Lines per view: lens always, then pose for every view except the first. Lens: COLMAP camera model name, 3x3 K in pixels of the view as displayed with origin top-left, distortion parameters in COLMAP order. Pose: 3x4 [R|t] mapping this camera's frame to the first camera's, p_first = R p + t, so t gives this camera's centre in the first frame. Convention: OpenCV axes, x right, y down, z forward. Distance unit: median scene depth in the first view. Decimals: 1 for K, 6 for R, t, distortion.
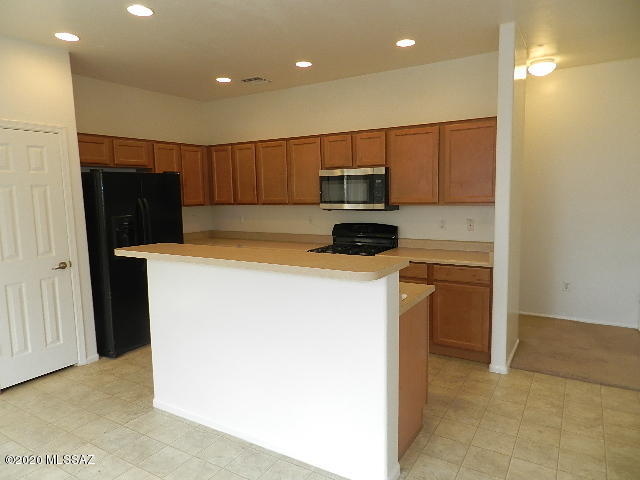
lens RADIAL K [[446.4, 0, 332.5], [0, 446.4, 234.7], [0, 0, 1]] dist [0.048676, 0.000654]
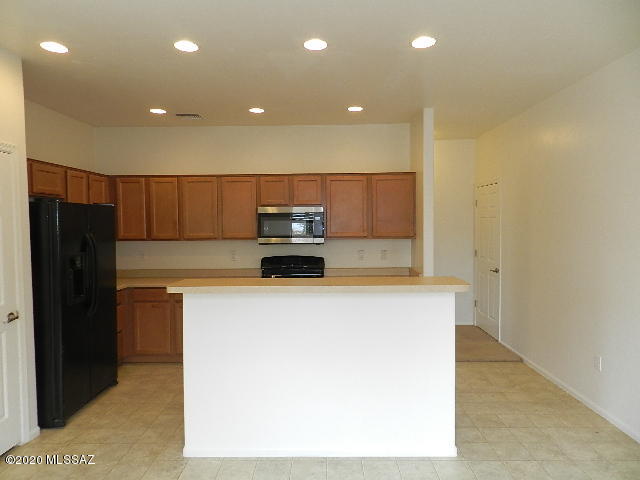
lens RADIAL K [[436.1, 0, 320.0], [0, 436.1, 240.0], [0, 0, 1]] dist [0.060164, -0.000444]
pose [[0.855925, -0.006110, 0.517064, -0.445900], [0.044220, 0.997132, -0.061417, 0.004716], [-0.515206, 0.075433, 0.853741, 0.036943]]
